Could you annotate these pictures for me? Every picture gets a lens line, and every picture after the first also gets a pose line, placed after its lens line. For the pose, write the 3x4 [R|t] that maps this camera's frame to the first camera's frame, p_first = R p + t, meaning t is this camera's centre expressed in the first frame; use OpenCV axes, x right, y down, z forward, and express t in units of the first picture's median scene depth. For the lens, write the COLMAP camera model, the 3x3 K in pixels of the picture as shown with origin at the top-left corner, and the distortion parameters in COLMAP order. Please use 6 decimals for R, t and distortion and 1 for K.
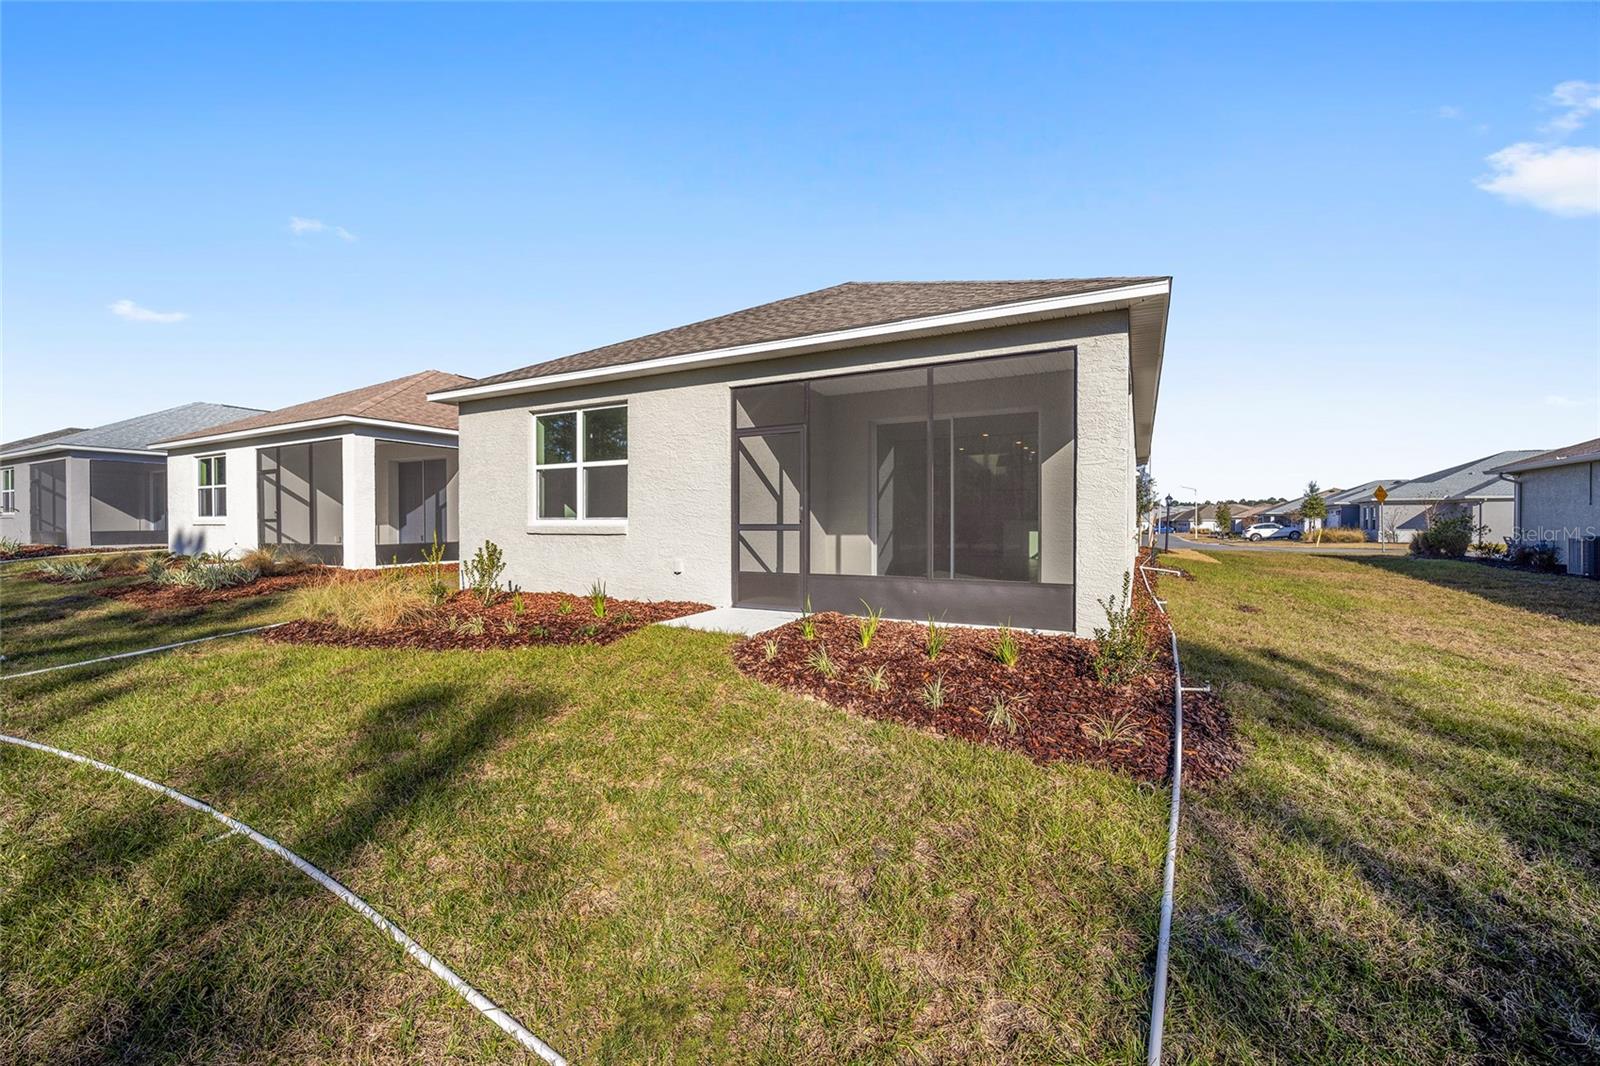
lens RADIAL K [[646.2, 0, 793.8], [0, 646.2, 529.8], [0, 0, 1]] dist [-0.011275, 0.007050]
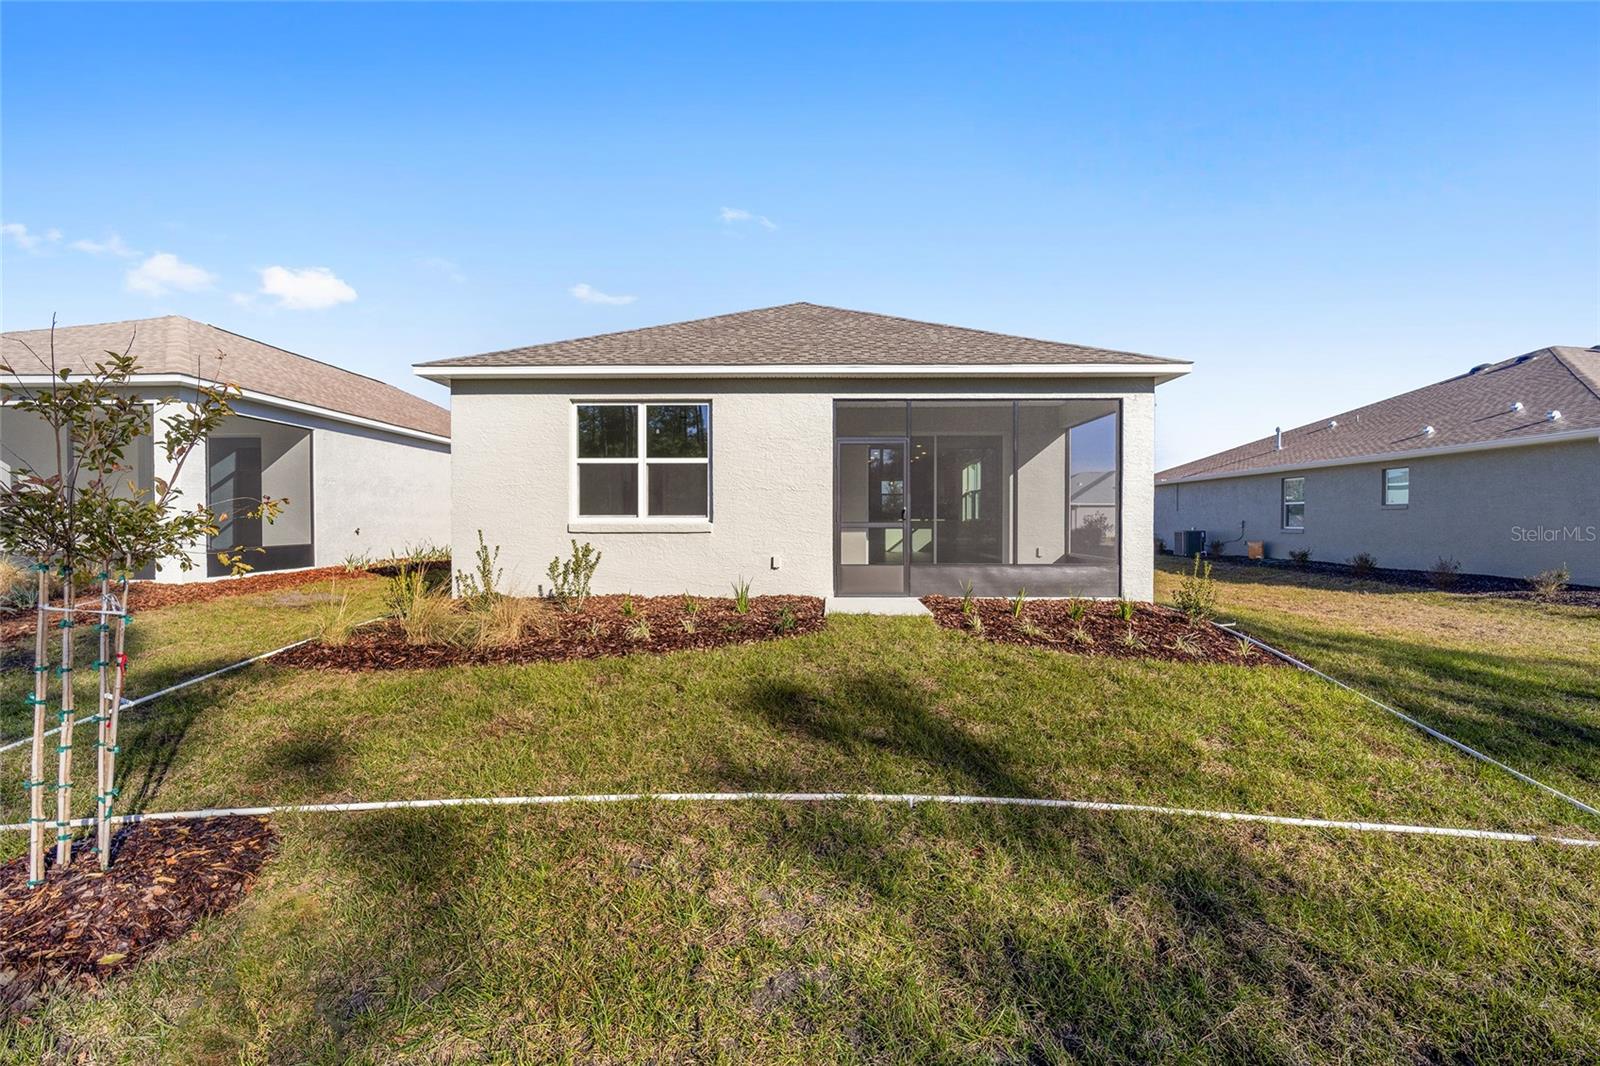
lens RADIAL K [[640.3, 0, 796.2], [0, 640.3, 528.9], [0, 0, 1]] dist [-0.016251, -0.000263]
pose [[0.888392, -0.003402, 0.459073, -0.566263], [0.004174, 0.999991, -0.000667, 0.002697], [-0.459067, 0.002509, 0.888398, 0.046822]]
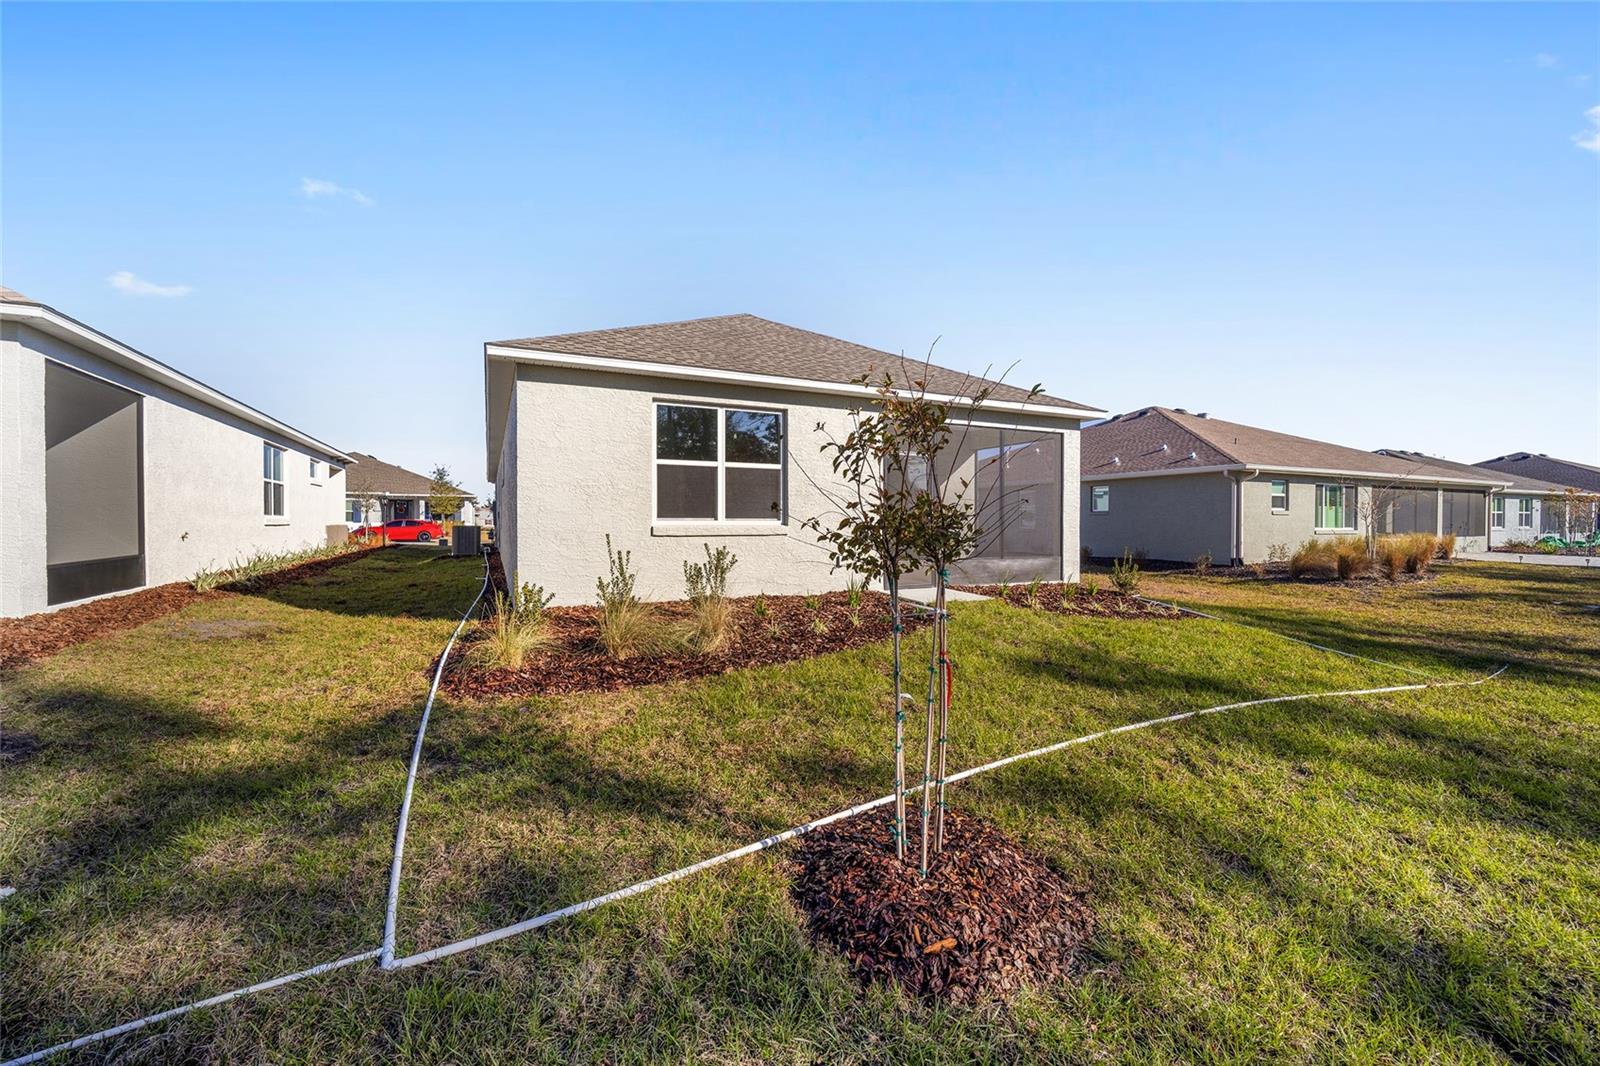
lens RADIAL K [[640.3, 0, 796.2], [0, 640.3, 528.9], [0, 0, 1]] dist [-0.016251, -0.000263]
pose [[0.590565, -0.005620, 0.806970, -1.046754], [0.007593, 0.999970, 0.001407, -0.003720], [-0.806954, 0.005296, 0.590590, 0.338949]]
